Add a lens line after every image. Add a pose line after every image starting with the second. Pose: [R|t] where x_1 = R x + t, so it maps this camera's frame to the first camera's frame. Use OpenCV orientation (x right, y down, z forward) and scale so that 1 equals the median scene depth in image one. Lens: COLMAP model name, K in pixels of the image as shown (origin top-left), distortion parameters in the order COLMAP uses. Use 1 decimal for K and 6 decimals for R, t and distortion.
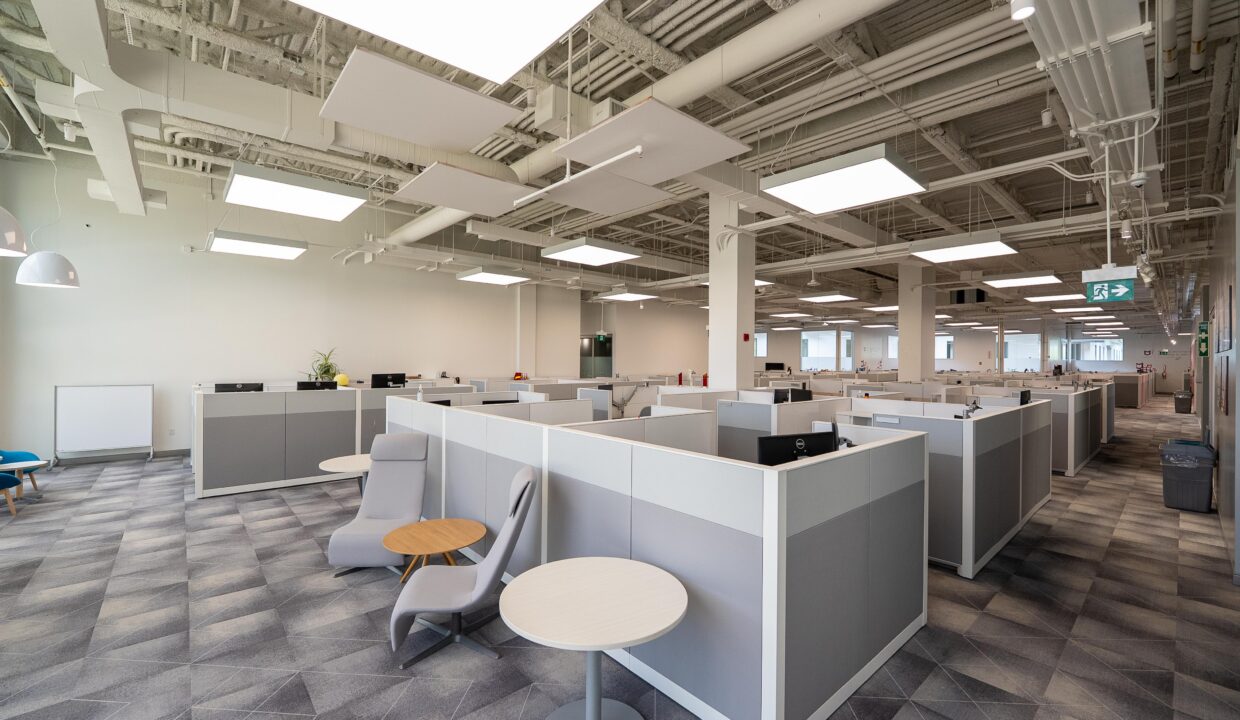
lens RADIAL K [[500.4, 0, 620.0], [0, 500.4, 360.0], [0, 0, 1]] dist [0.000520, -0.000038]
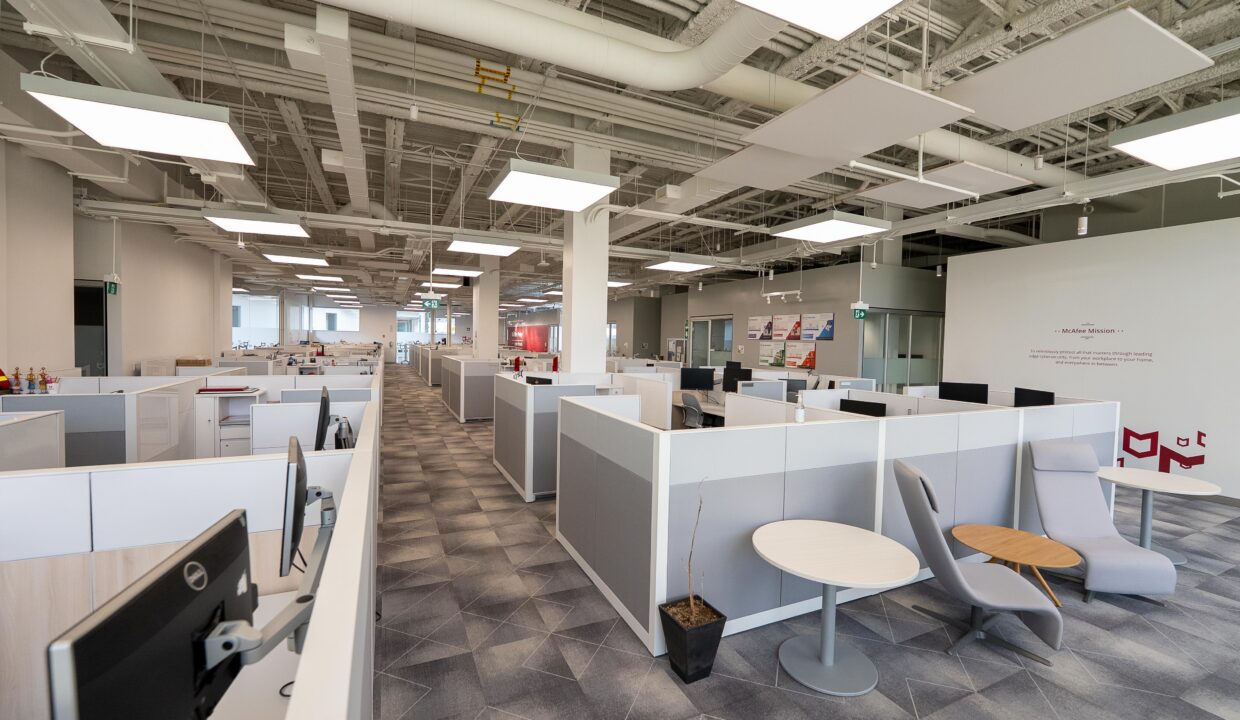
lens RADIAL K [[500.4, 0, 620.0], [0, 500.4, 360.0], [0, 0, 1]] dist [0.000520, -0.000038]
pose [[0.276275, -0.038166, 0.960320, -1.395887], [-0.019042, 0.998798, 0.045174, -0.015651], [-0.960890, -0.030766, 0.275217, 1.395326]]
